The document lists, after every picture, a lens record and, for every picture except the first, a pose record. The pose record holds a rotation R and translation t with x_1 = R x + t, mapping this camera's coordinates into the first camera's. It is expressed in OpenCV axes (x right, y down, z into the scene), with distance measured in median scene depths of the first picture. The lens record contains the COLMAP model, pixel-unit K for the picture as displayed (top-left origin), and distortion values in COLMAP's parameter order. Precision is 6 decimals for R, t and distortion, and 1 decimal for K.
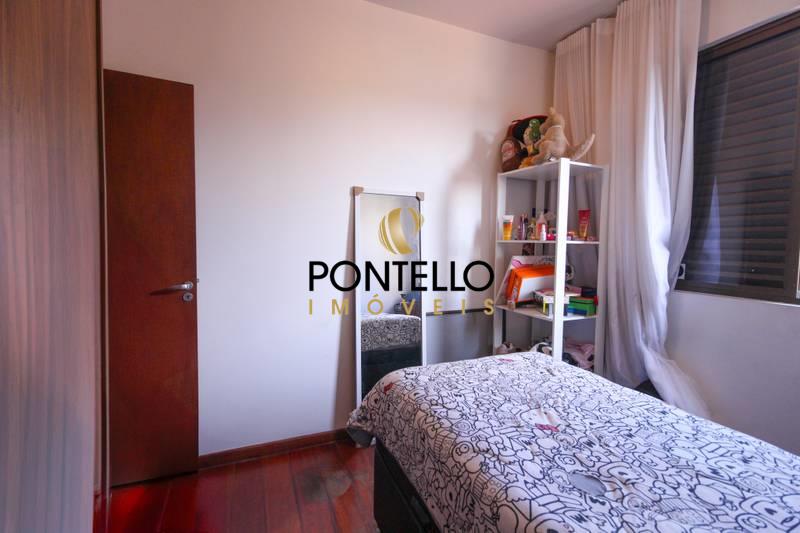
lens RADIAL K [[367.4, 0, 410.1], [0, 367.4, 253.2], [0, 0, 1]] dist [-0.004624, -0.001460]
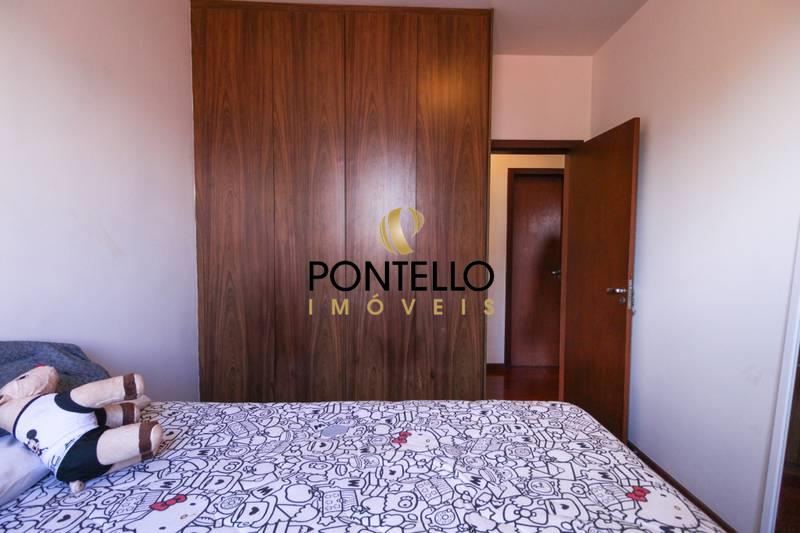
lens RADIAL K [[367.4, 0, 397.9], [0, 367.4, 269.3], [0, 0, 1]] dist [-0.004624, -0.001460]
pose [[-0.387493, 0.036133, -0.921164, 1.297152], [-0.049203, 0.996997, 0.059805, -0.033465], [0.920559, 0.068498, -0.384551, 1.369307]]
